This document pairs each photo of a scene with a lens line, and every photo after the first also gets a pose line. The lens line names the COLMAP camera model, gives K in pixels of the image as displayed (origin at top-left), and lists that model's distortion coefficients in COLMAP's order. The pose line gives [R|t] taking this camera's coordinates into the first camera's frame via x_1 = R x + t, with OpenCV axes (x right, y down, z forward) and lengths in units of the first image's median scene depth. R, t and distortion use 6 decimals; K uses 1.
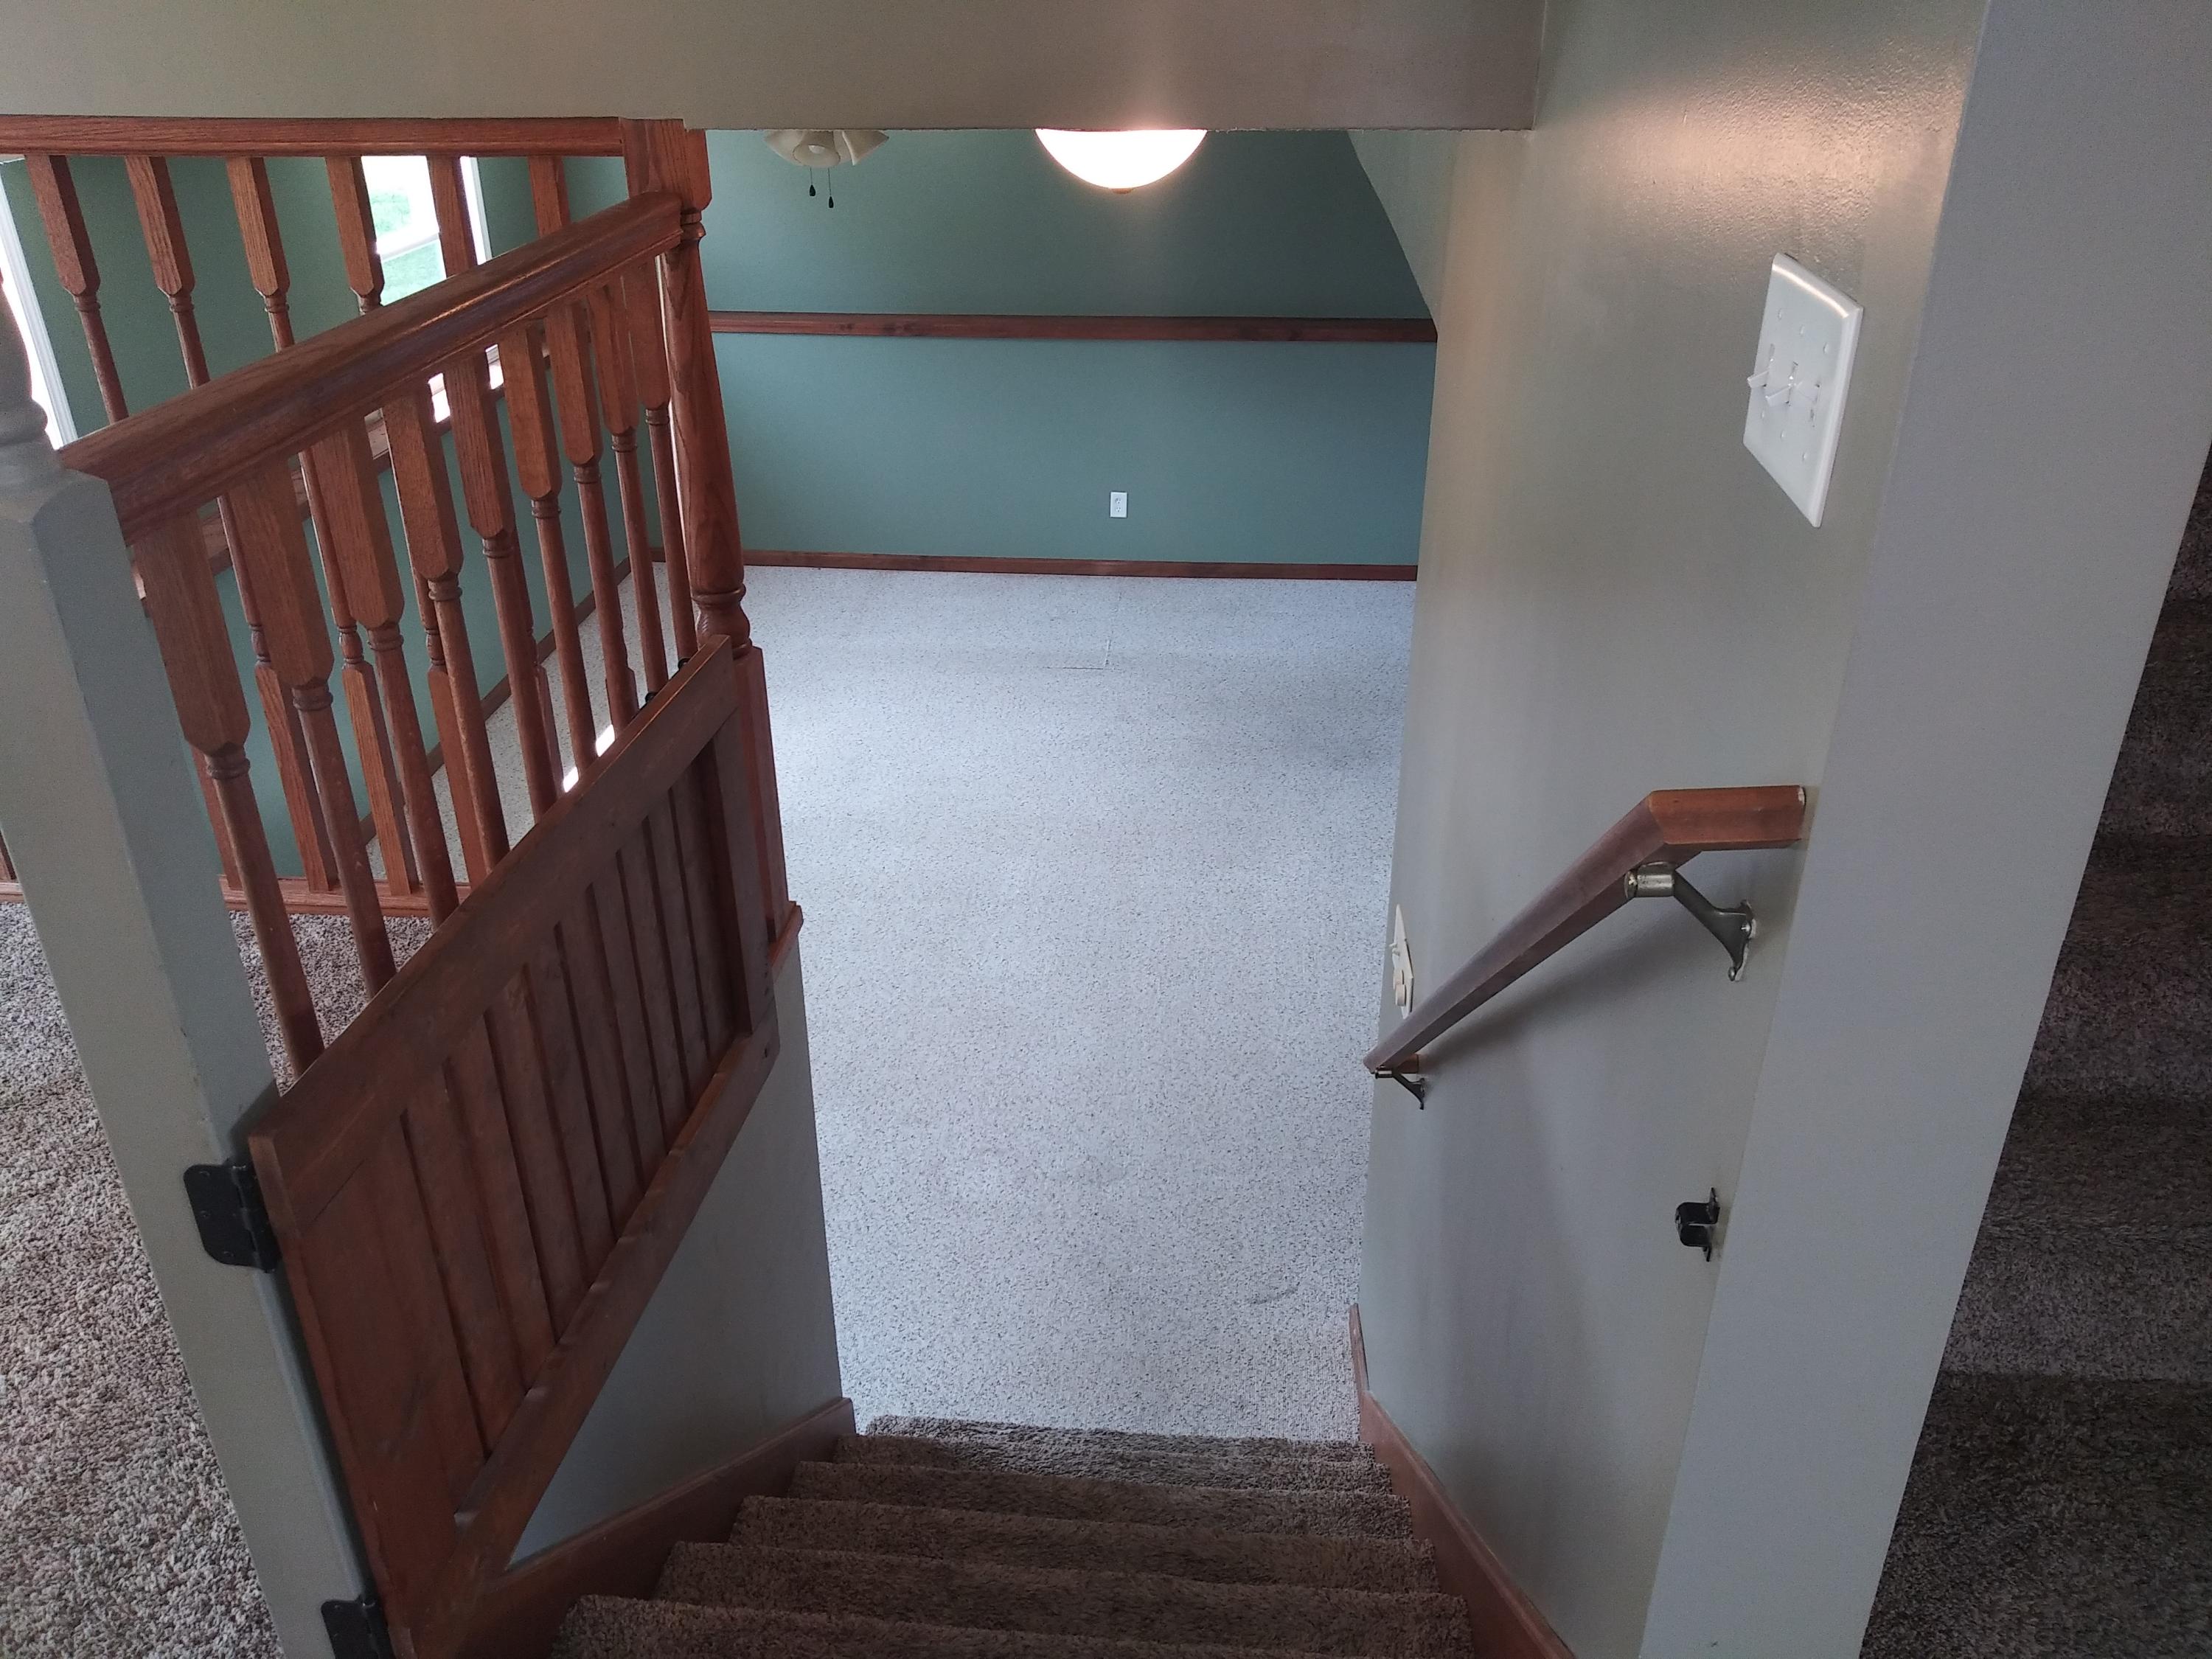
lens RADIAL K [[1696.1, 0, 1115.9], [0, 1696.1, 810.0], [0, 0, 1]] dist [-0.016706, -0.003426]
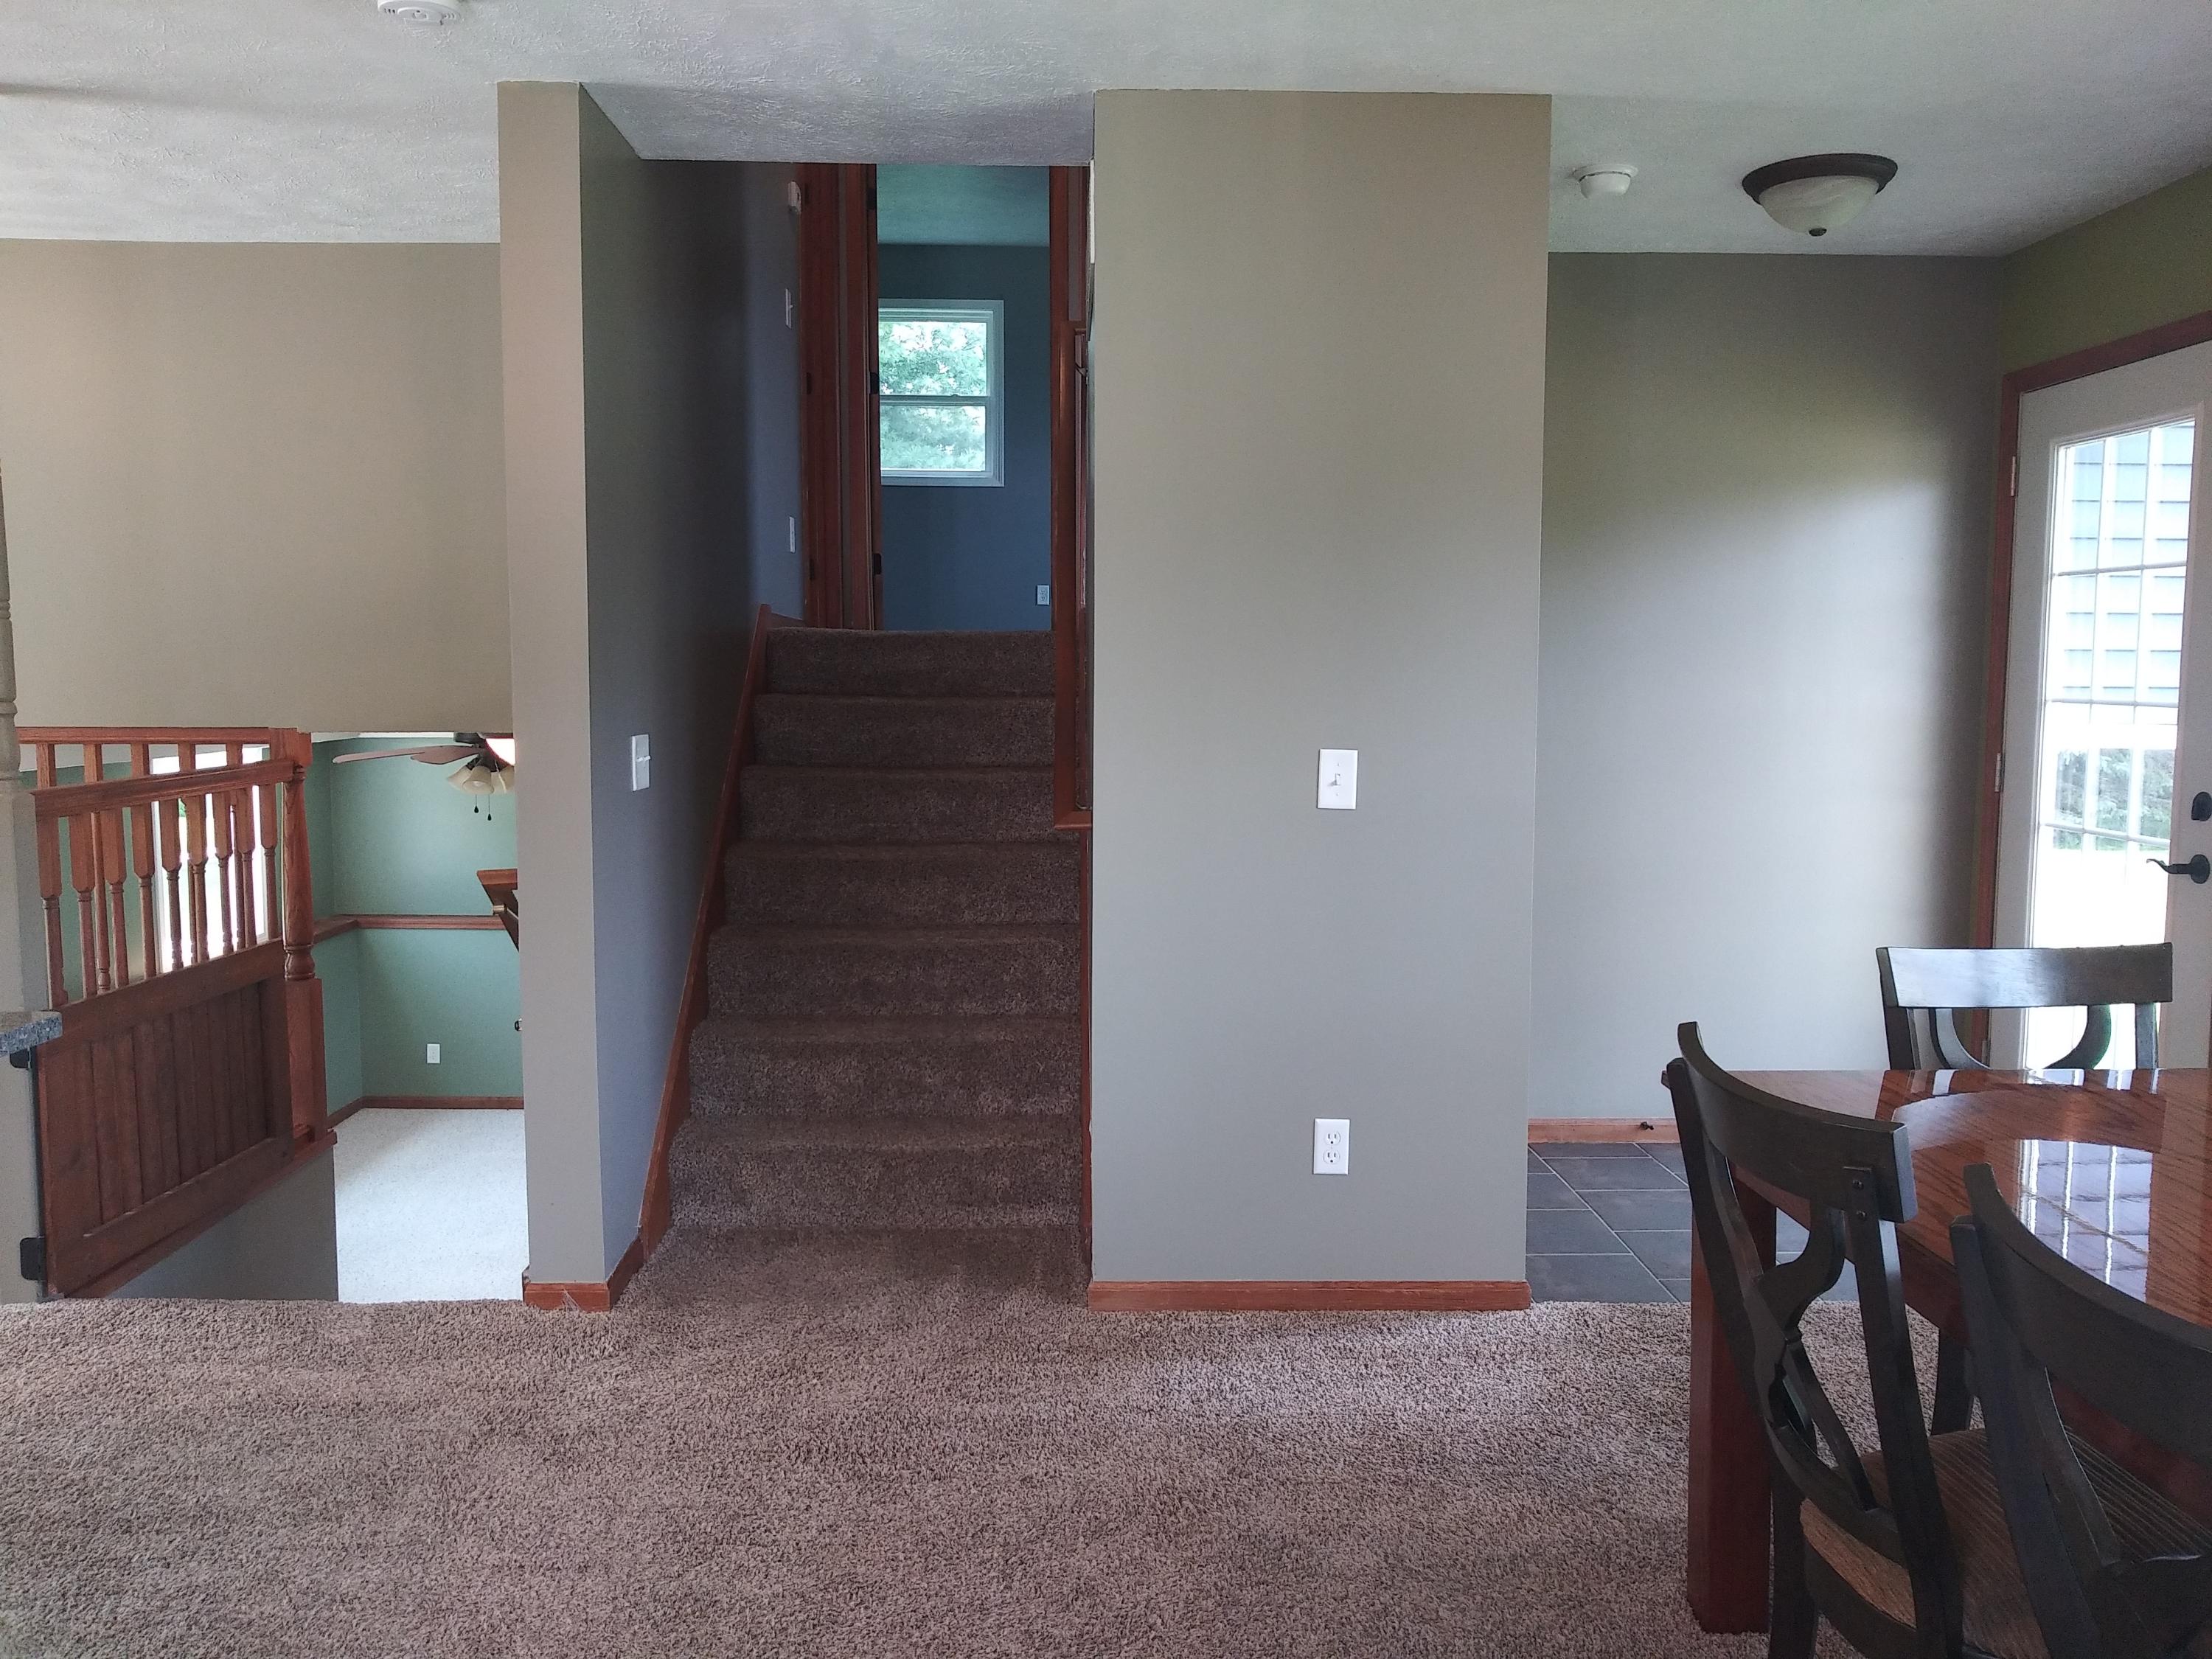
lens RADIAL K [[1696.1, 0, 1115.9], [0, 1696.1, 810.0], [0, 0, 1]] dist [-0.016706, -0.003426]
pose [[0.994997, -0.004487, 0.099803, 0.608347], [0.042393, 0.923553, -0.381120, 0.603112], [-0.090464, 0.383445, 0.919123, -1.141689]]
